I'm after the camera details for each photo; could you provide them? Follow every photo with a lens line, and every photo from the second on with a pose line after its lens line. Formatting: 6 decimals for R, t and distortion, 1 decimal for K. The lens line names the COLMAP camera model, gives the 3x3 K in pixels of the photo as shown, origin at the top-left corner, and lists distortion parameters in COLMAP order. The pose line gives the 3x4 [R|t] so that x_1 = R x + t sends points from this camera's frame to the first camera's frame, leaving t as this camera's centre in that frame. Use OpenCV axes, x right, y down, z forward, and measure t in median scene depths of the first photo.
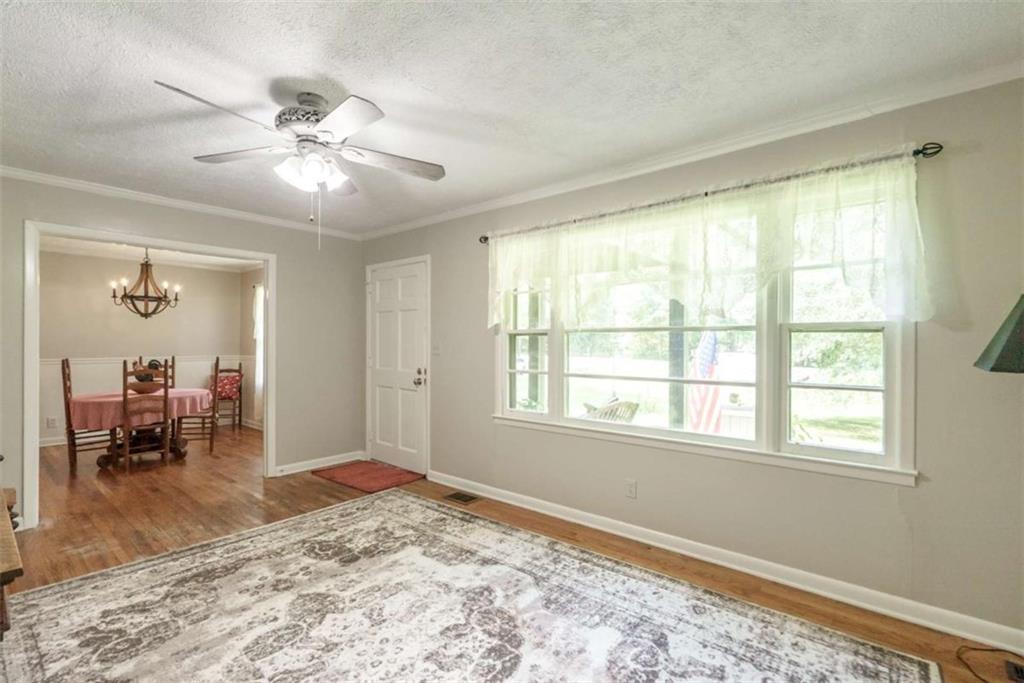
lens RADIAL K [[481.2, 0, 500.0], [0, 481.2, 341.5], [0, 0, 1]] dist [-0.000494, -0.000002]
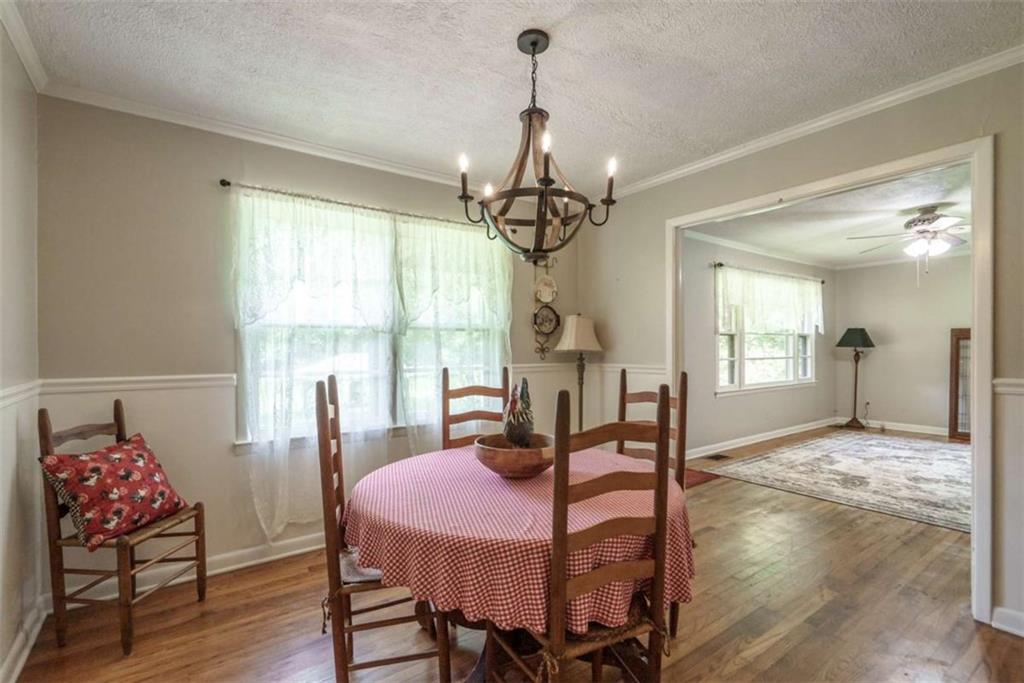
lens RADIAL K [[488.4, 0, 515.7], [0, 488.4, 356.4], [0, 0, 1]] dist [-0.002437, -0.000647]
pose [[0.196586, -0.014228, 0.980383, -1.705870], [0.009599, 0.999875, 0.012586, 0.029429], [-0.980440, 0.006937, 0.196697, 1.467894]]
